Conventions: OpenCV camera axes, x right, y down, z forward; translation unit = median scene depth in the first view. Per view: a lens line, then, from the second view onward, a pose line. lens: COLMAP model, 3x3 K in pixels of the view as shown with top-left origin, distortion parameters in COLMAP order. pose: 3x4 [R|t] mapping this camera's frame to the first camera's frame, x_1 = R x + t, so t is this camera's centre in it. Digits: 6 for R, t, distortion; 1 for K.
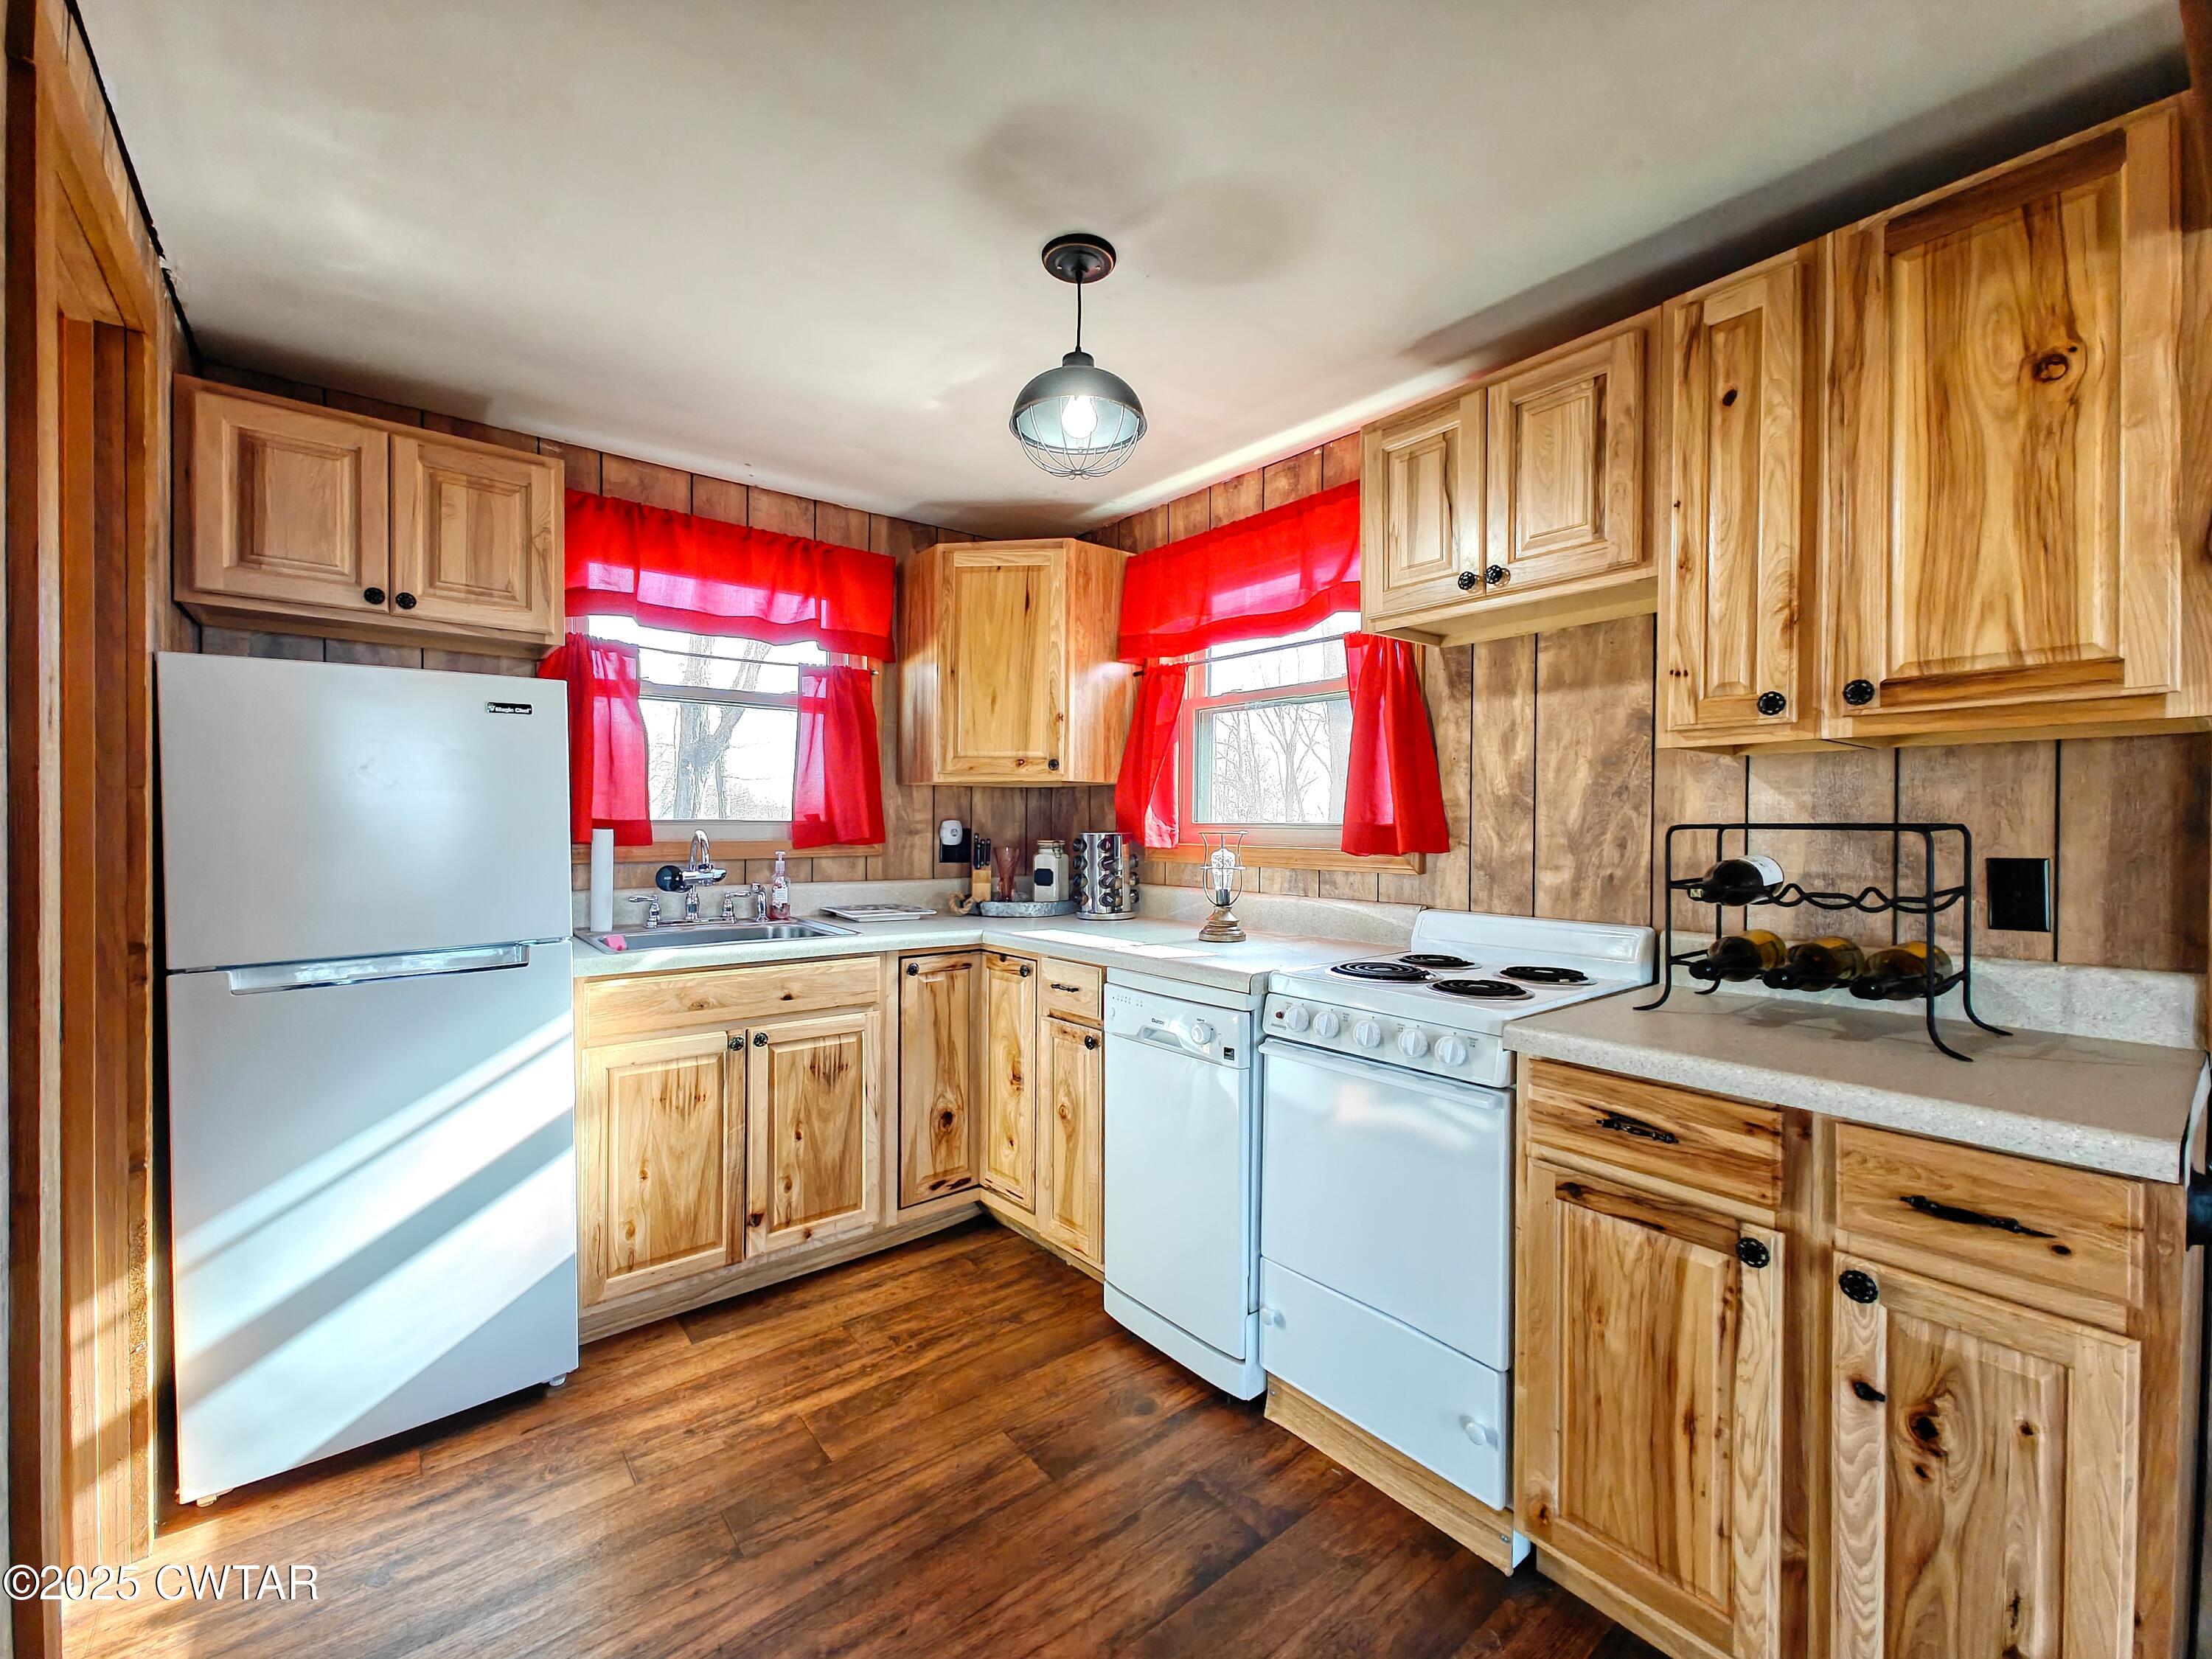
lens RADIAL K [[902.7, 0, 1116.5], [0, 902.7, 829.6], [0, 0, 1]] dist [-0.033828, 0.048351]
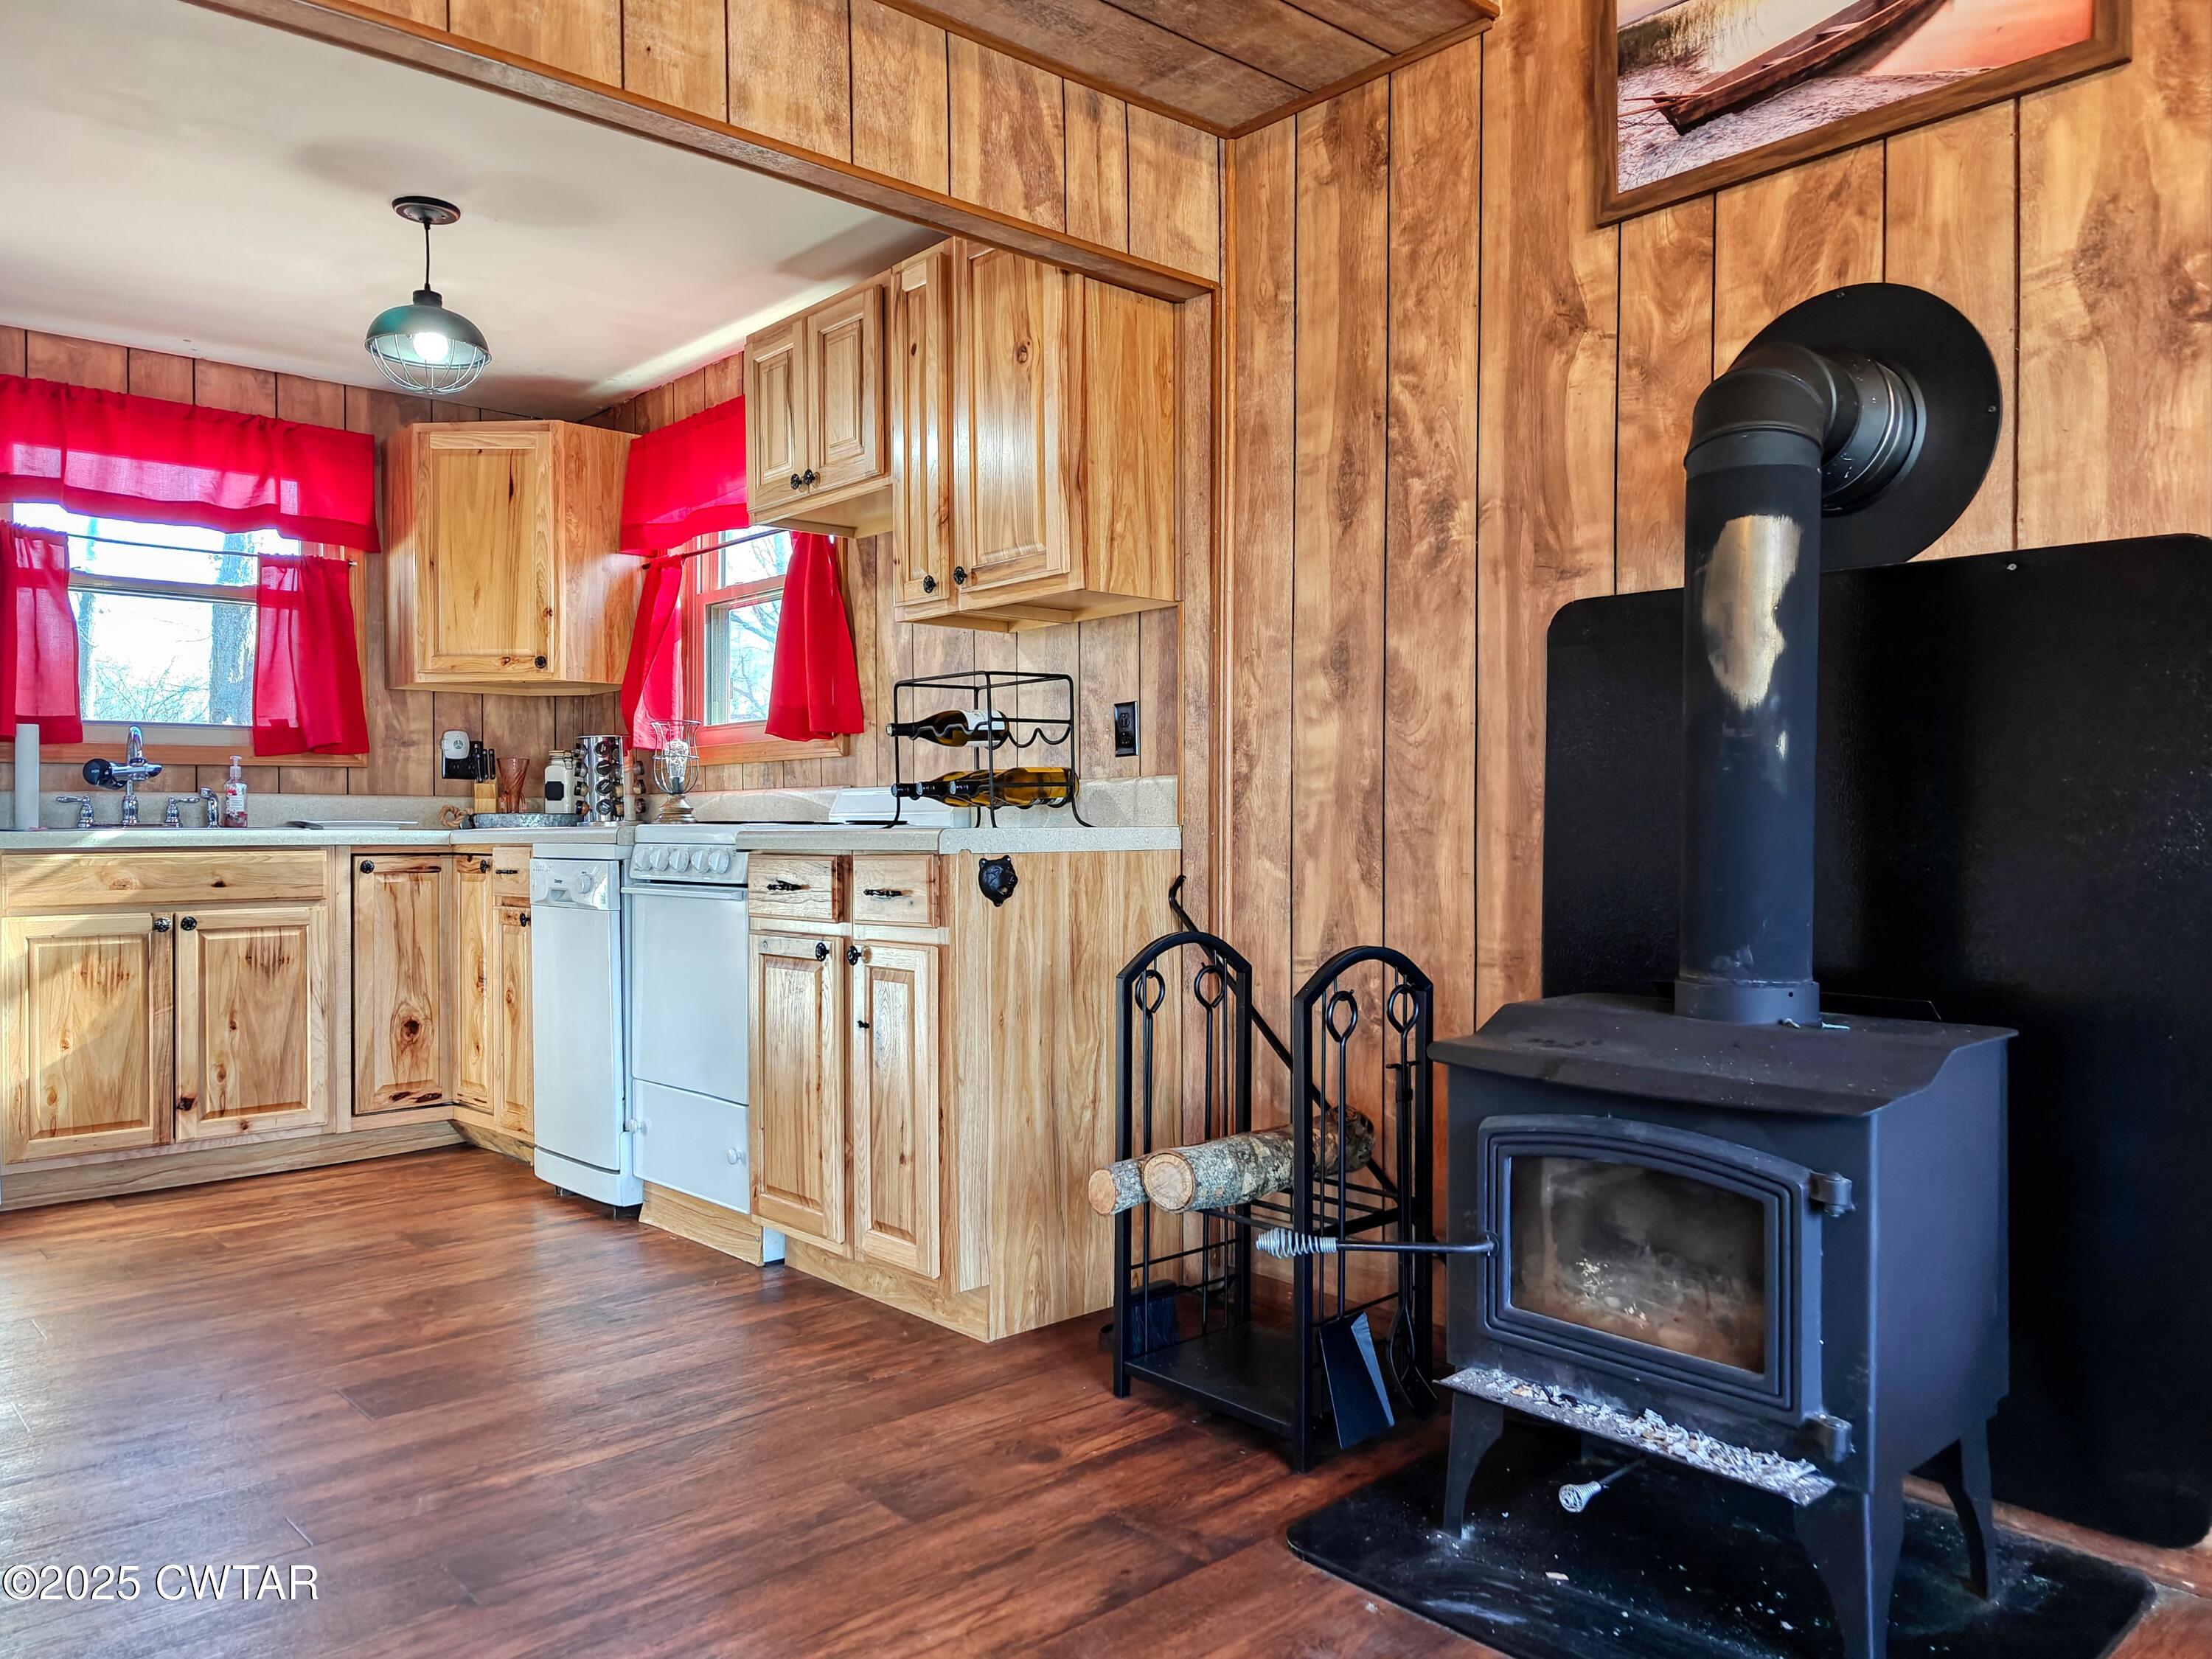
lens RADIAL K [[1502.2, 0, 1106.0], [0, 1502.2, 829.5], [0, 0, 1]] dist [0.046204, -0.048603]
pose [[0.997768, -0.011479, 0.065785, 0.455206], [0.011712, 0.999926, -0.003155, 0.126160], [-0.065744, 0.003919, 0.997829, -0.673711]]
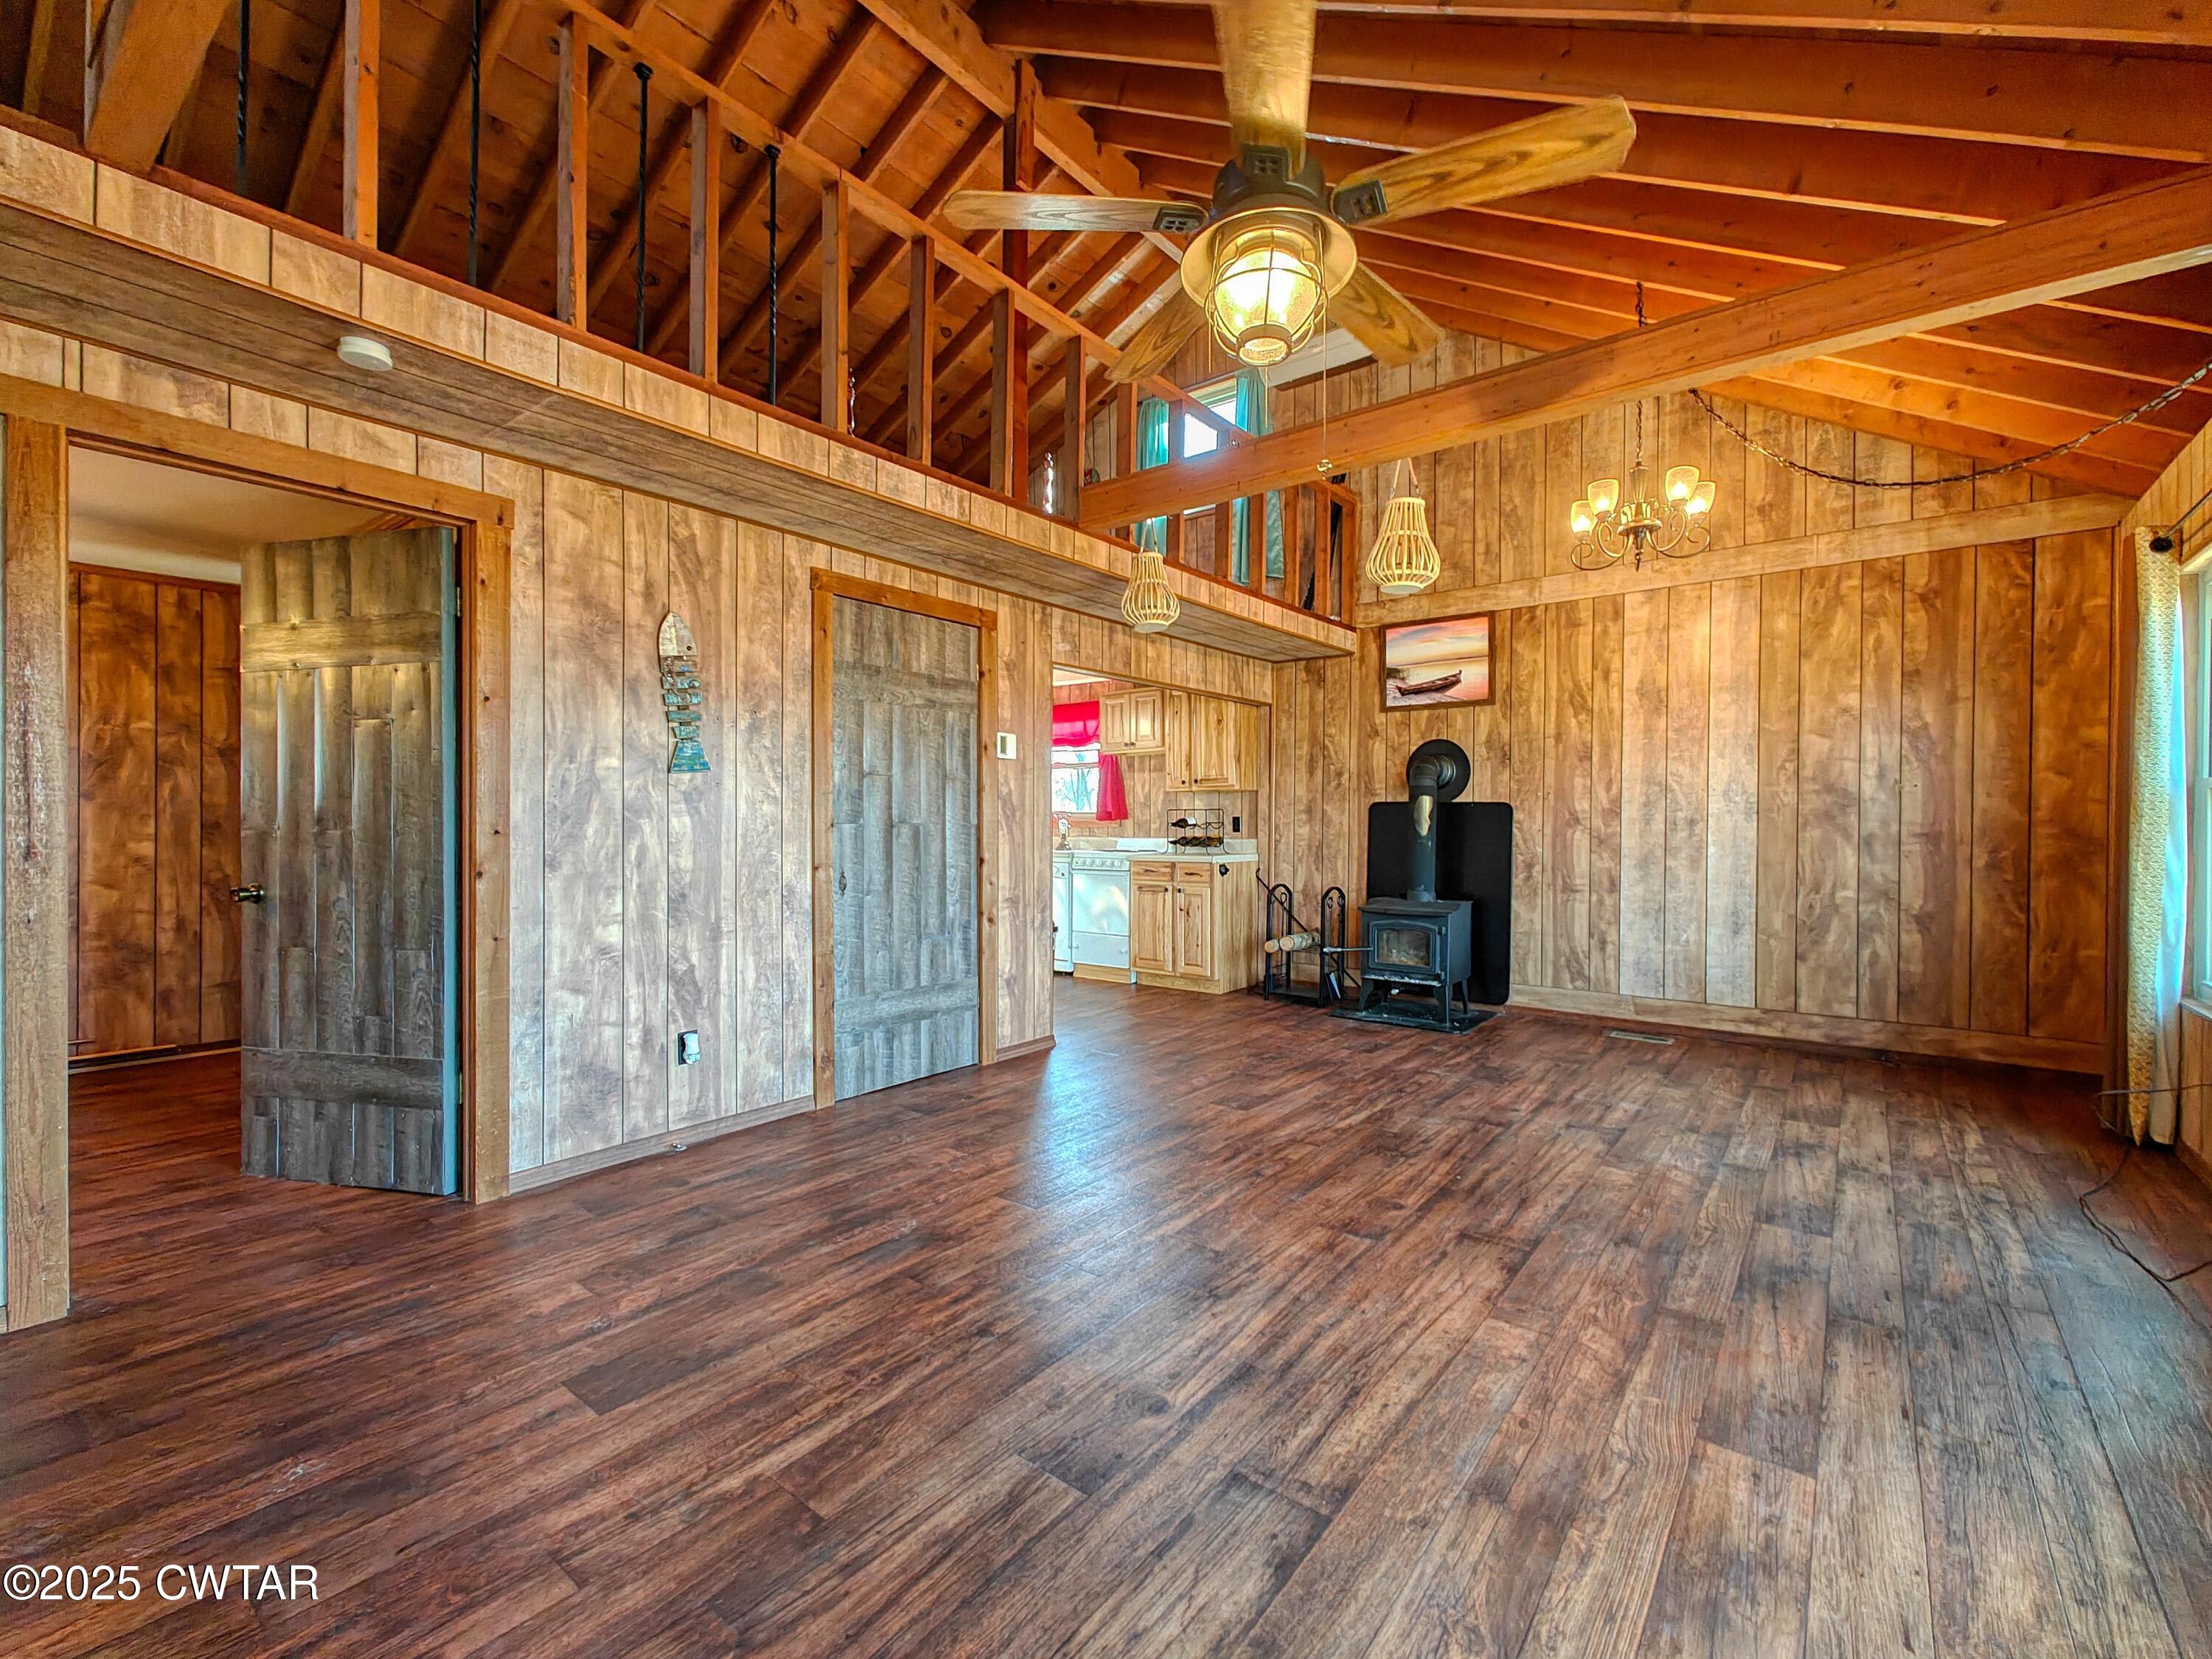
lens RADIAL K [[902.7, 0, 1116.5], [0, 902.7, 829.6], [0, 0, 1]] dist [-0.033828, 0.048351]
pose [[0.974068, -0.009245, 0.226067, -0.344393], [0.008657, 0.999956, 0.003593, 0.042095], [-0.226091, -0.001543, 0.974105, -1.829430]]
